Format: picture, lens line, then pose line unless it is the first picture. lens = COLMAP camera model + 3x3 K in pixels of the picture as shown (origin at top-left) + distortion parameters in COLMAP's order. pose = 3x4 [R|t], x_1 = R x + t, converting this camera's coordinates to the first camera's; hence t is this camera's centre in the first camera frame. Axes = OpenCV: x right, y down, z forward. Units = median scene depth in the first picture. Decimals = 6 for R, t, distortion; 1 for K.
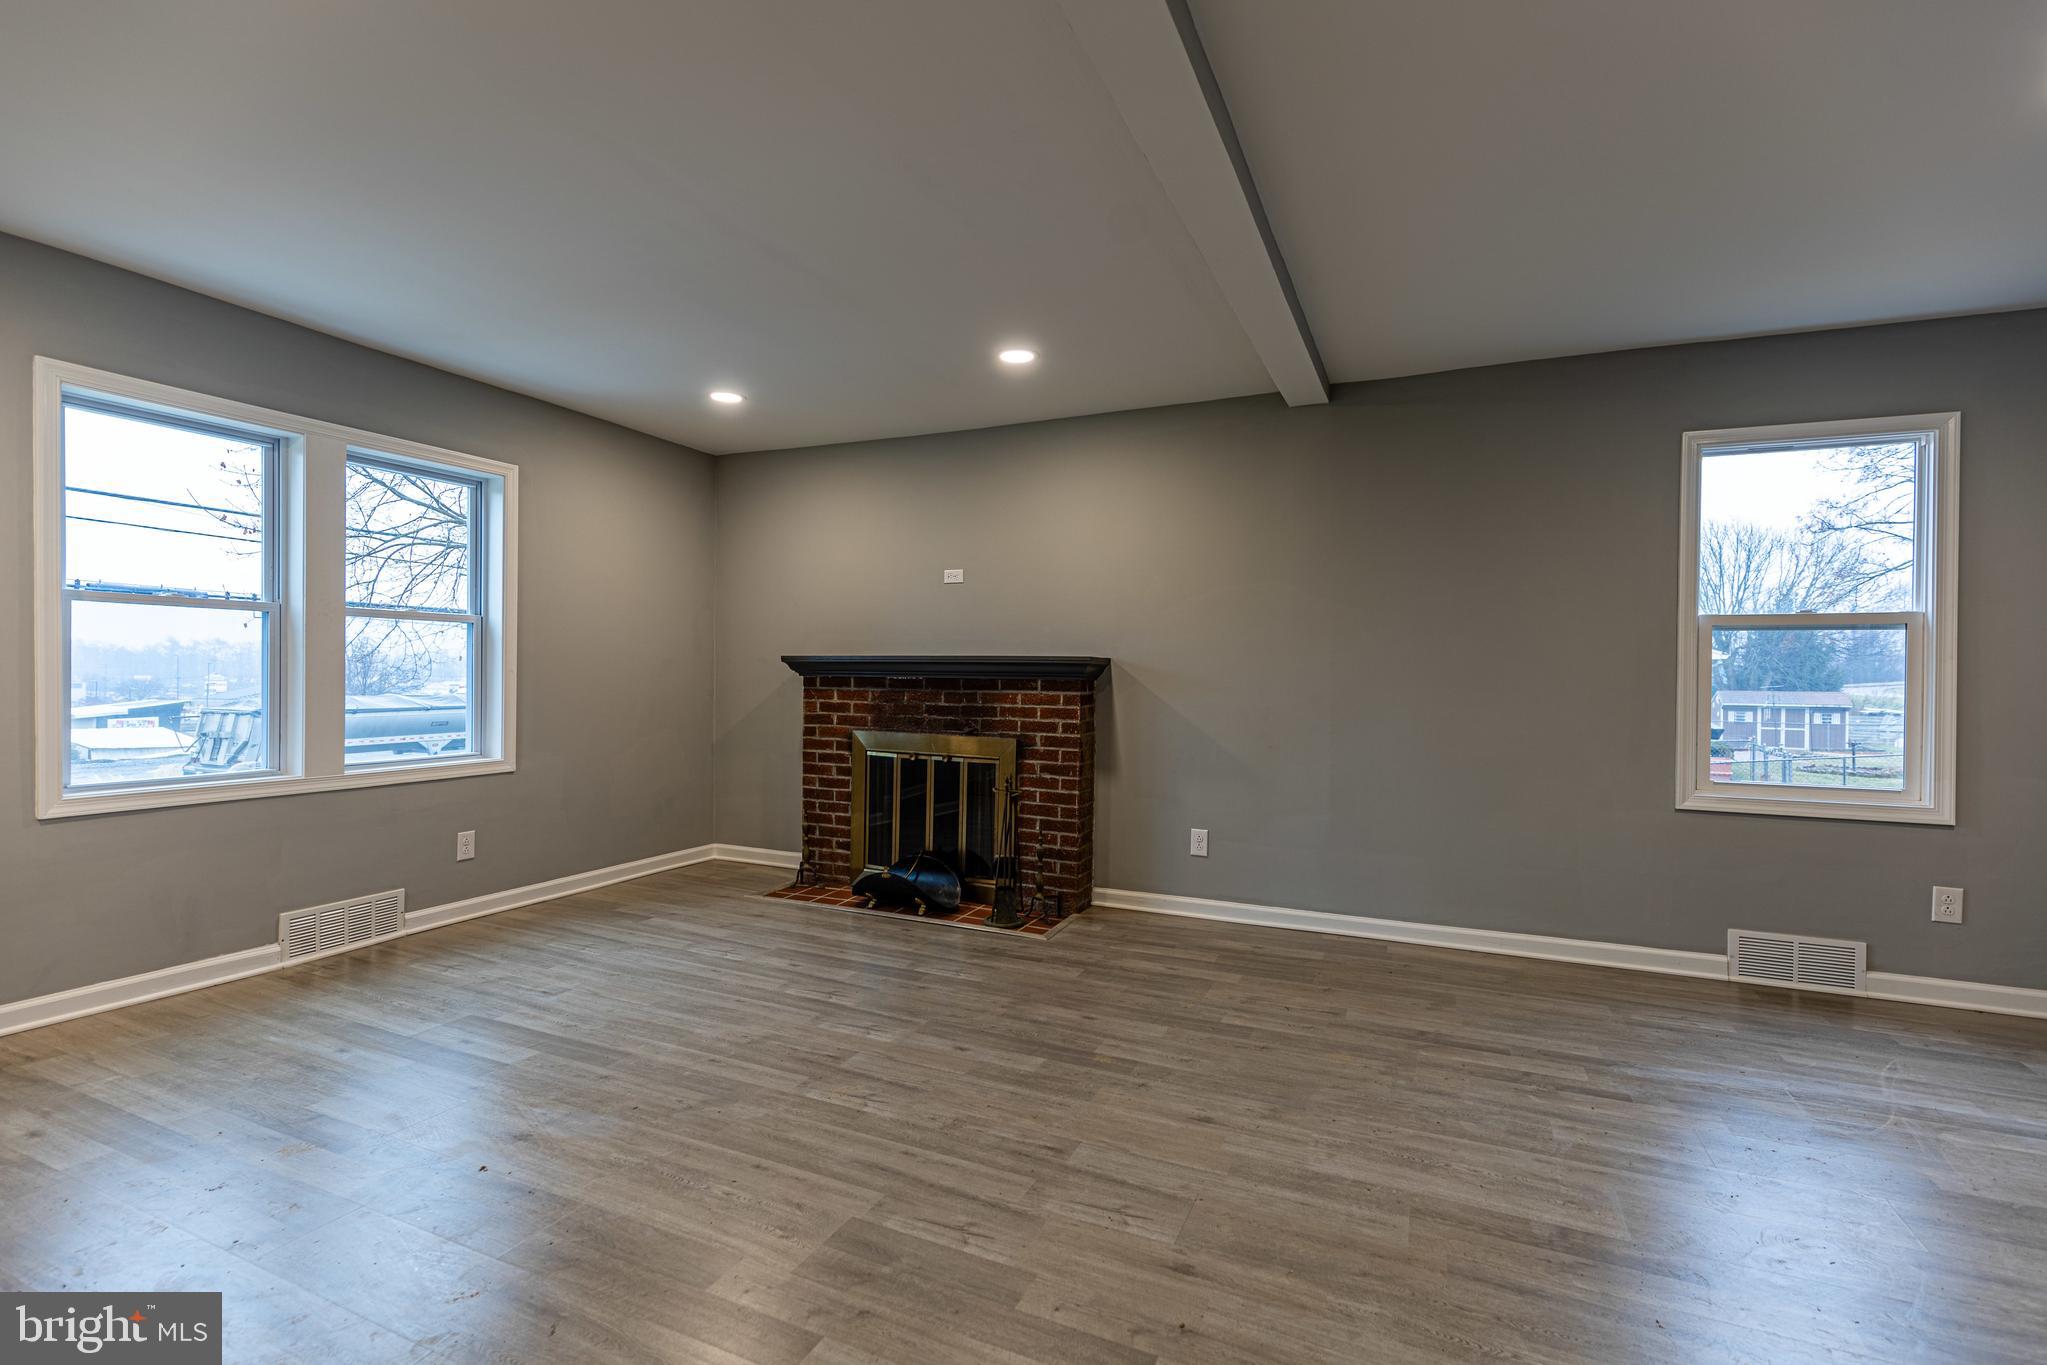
lens RADIAL K [[919.1, 0, 1024.3], [0, 919.1, 681.2], [0, 0, 1]] dist [0.011186, -0.002607]
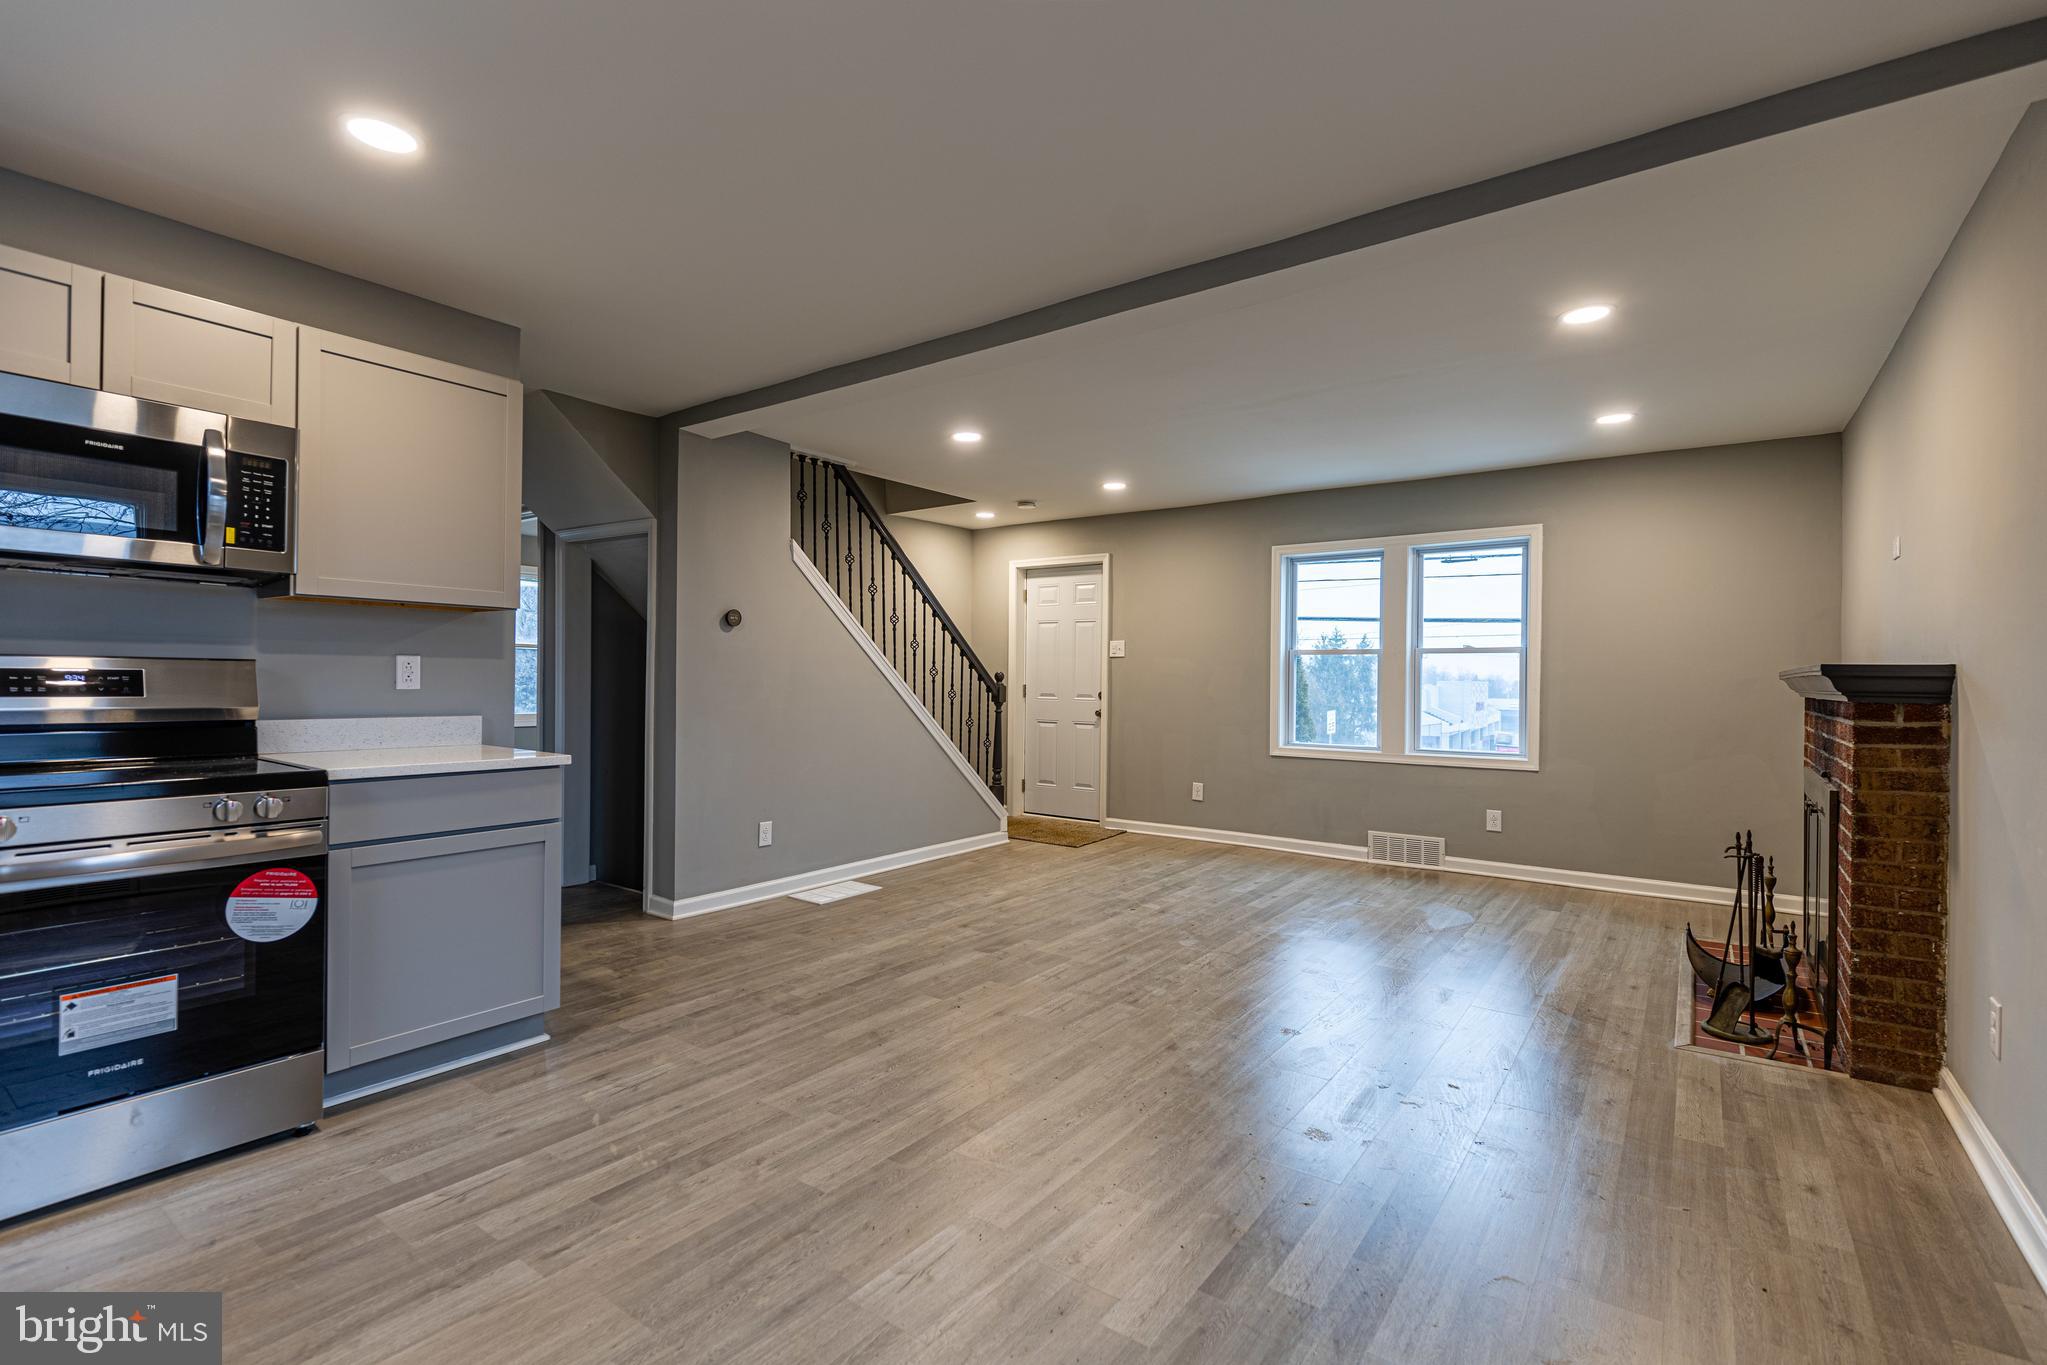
lens RADIAL K [[919.1, 0, 1028.2], [0, 919.1, 679.7], [0, 0, 1]] dist [0.011186, -0.002607]
pose [[-0.205955, -0.014350, -0.978456, 0.928986], [-0.020298, 0.999740, -0.010390, 0.002132], [0.978351, 0.017721, -0.206193, 0.681482]]
